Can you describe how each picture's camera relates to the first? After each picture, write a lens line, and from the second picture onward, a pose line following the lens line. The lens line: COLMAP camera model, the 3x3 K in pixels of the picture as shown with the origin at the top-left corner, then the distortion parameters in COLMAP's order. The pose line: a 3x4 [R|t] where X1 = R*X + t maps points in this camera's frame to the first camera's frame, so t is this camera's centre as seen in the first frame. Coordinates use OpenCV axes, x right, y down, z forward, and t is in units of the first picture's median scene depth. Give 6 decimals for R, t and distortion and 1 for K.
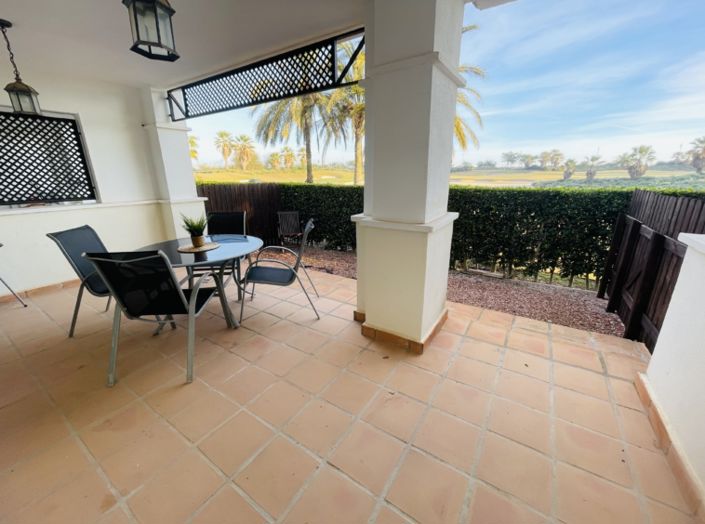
lens RADIAL K [[283.2, 0, 350.9], [0, 283.2, 257.6], [0, 0, 1]] dist [-0.000760, -0.000539]
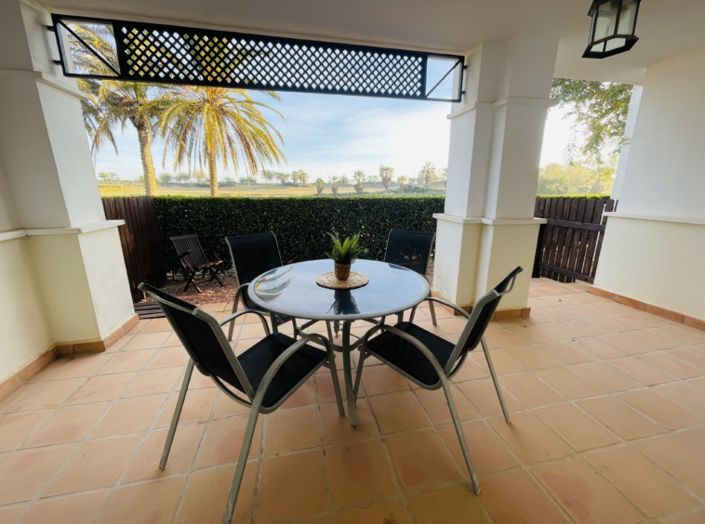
lens RADIAL K [[283.9, 0, 346.4], [0, 283.9, 261.7], [0, 0, 1]] dist [0.000083, -0.000117]
pose [[0.710710, -0.166998, 0.683376, -0.594654], [0.192338, 0.980530, 0.039584, -0.063716], [-0.676681, 0.103307, 0.728993, 0.275539]]
